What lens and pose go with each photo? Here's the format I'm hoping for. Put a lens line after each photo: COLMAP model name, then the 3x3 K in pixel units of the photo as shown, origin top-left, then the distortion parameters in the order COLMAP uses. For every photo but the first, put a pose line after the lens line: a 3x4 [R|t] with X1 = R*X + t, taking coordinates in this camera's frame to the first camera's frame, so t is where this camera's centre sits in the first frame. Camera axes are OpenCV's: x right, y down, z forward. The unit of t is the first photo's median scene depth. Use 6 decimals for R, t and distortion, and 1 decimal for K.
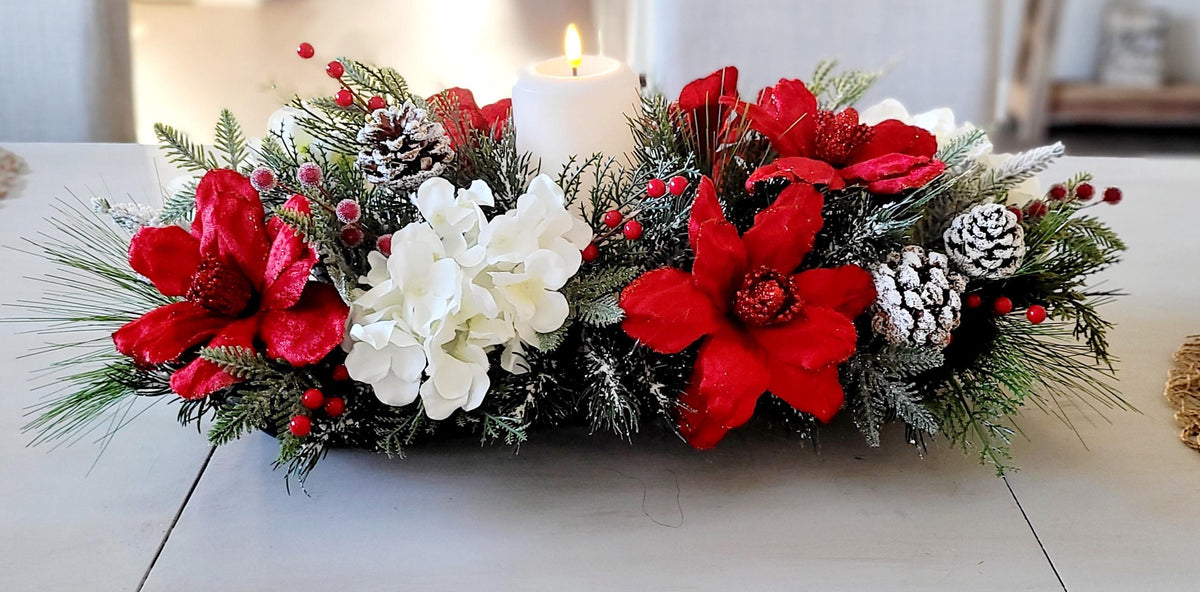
lens RADIAL K [[1044.2, 0, 690.3], [0, 1044.2, 322.5], [0, 0, 1]] dist [0.007533, 0.011876]
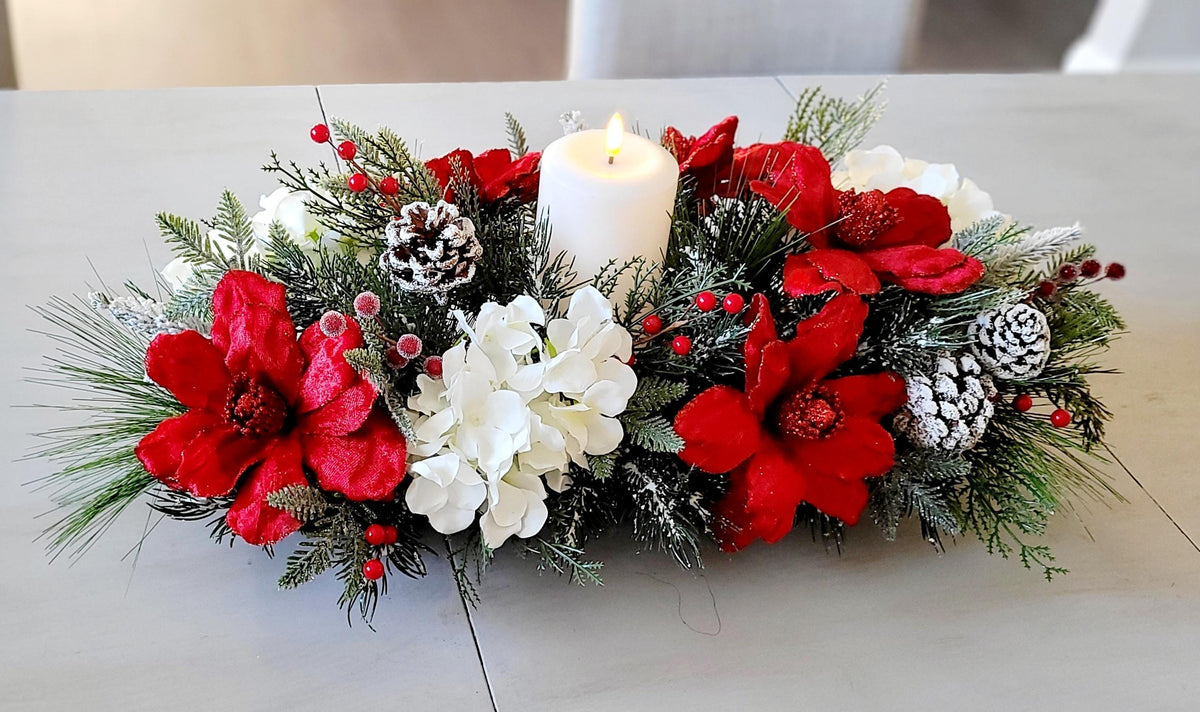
lens RADIAL K [[1147.1, 0, 497.0], [0, 1147.1, 320.9], [0, 0, 1]] dist [0.018888, 0.003109]
pose [[0.995113, 0.002989, 0.098694, -0.321953], [-0.020331, 0.984326, 0.175184, -0.286226], [-0.096623, -0.176334, 0.979577, -0.023082]]
